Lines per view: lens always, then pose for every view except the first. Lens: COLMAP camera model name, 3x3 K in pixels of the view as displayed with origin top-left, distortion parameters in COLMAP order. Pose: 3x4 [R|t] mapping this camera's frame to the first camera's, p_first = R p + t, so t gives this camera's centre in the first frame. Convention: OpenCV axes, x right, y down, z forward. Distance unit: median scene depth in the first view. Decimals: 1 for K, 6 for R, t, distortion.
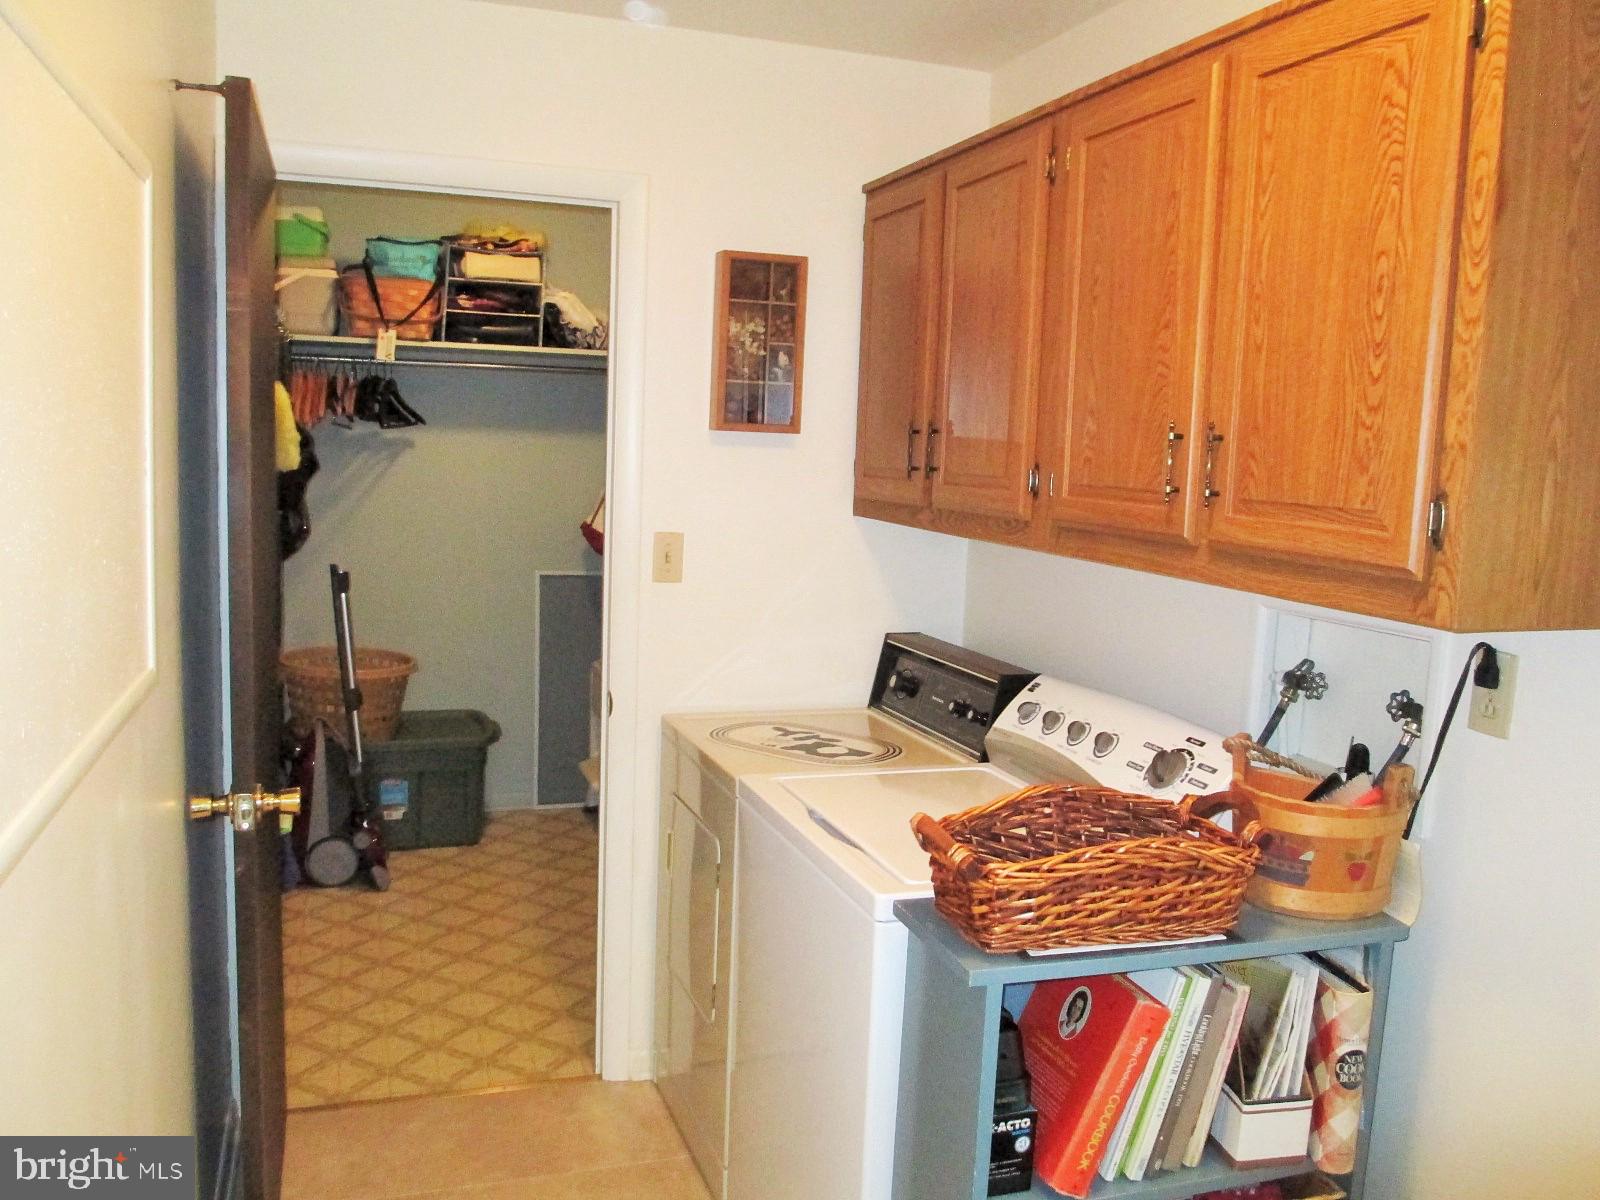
lens RADIAL K [[1335.1, 0, 797.5], [0, 1335.1, 594.4], [0, 0, 1]] dist [-0.084295, 0.077792]
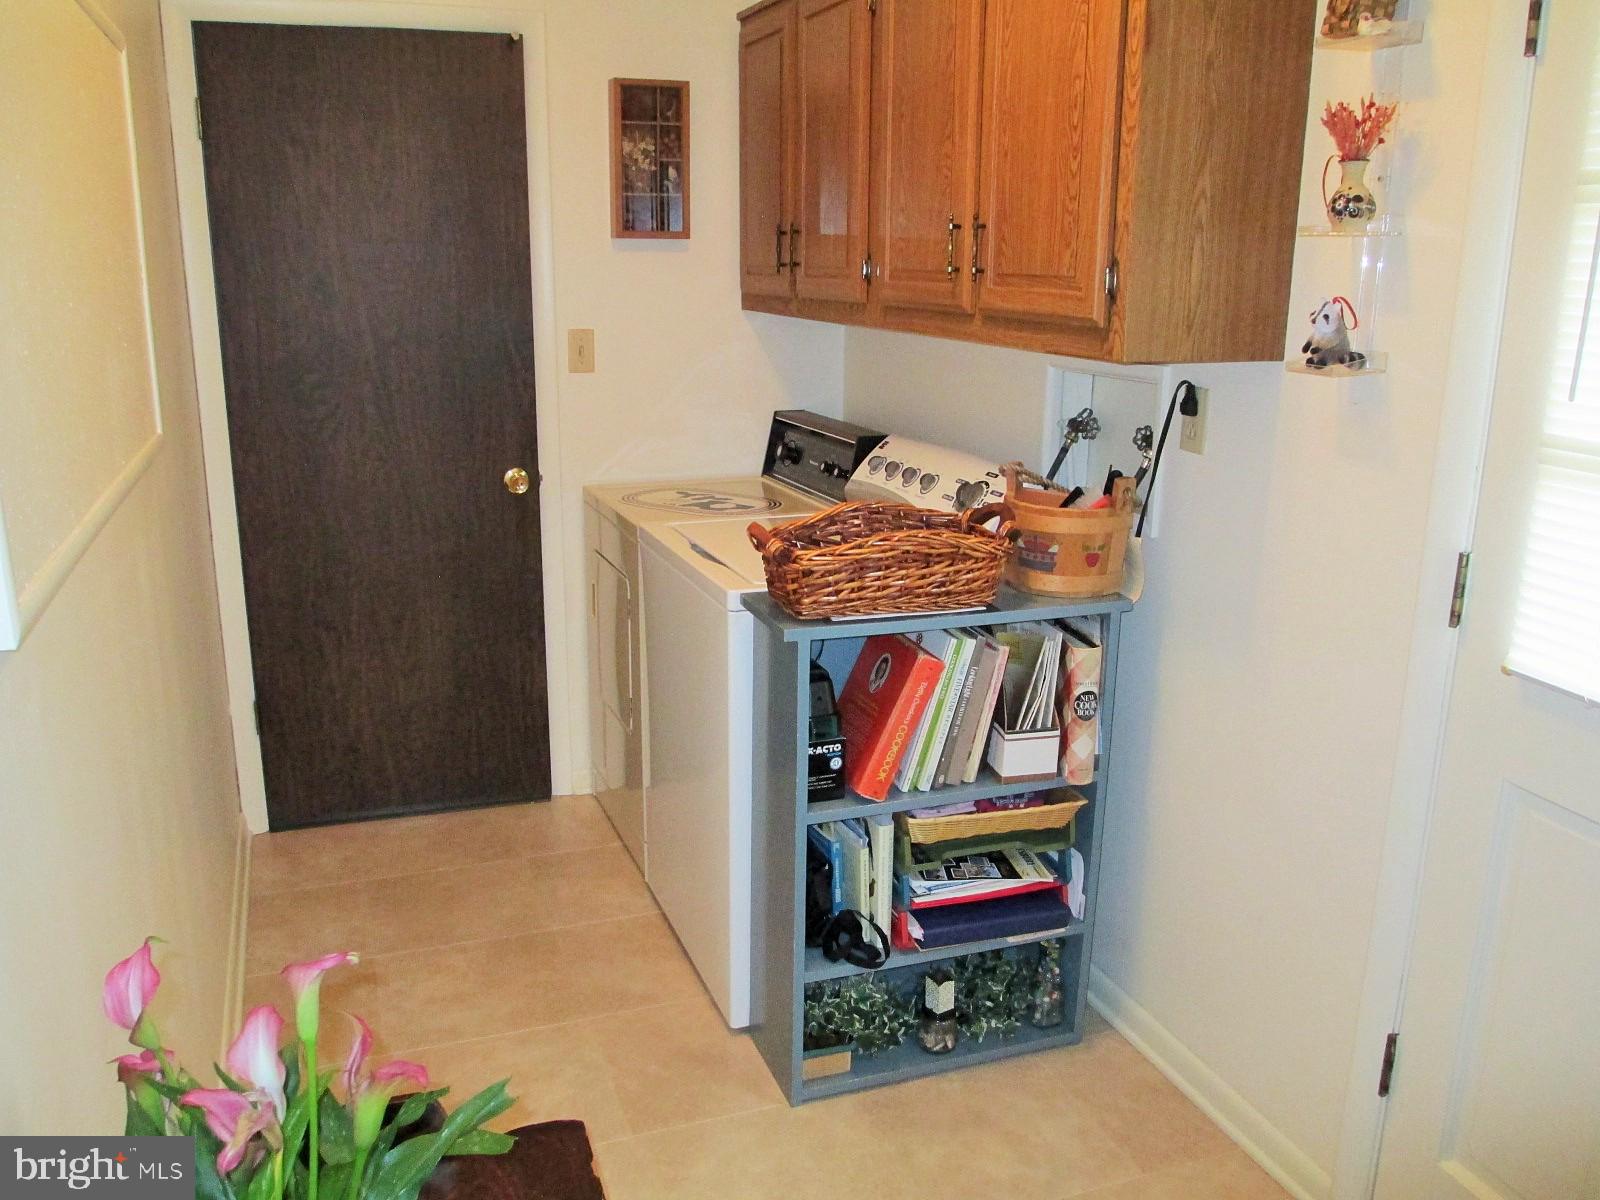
lens RADIAL K [[1335.1, 0, 797.5], [0, 1335.1, 594.4], [0, 0, 1]] dist [-0.084295, 0.077792]
pose [[0.999144, -0.036802, 0.018895, 0.105989], [0.033919, 0.990249, 0.135119, 0.056081], [-0.023683, -0.134363, 0.990649, -0.316017]]
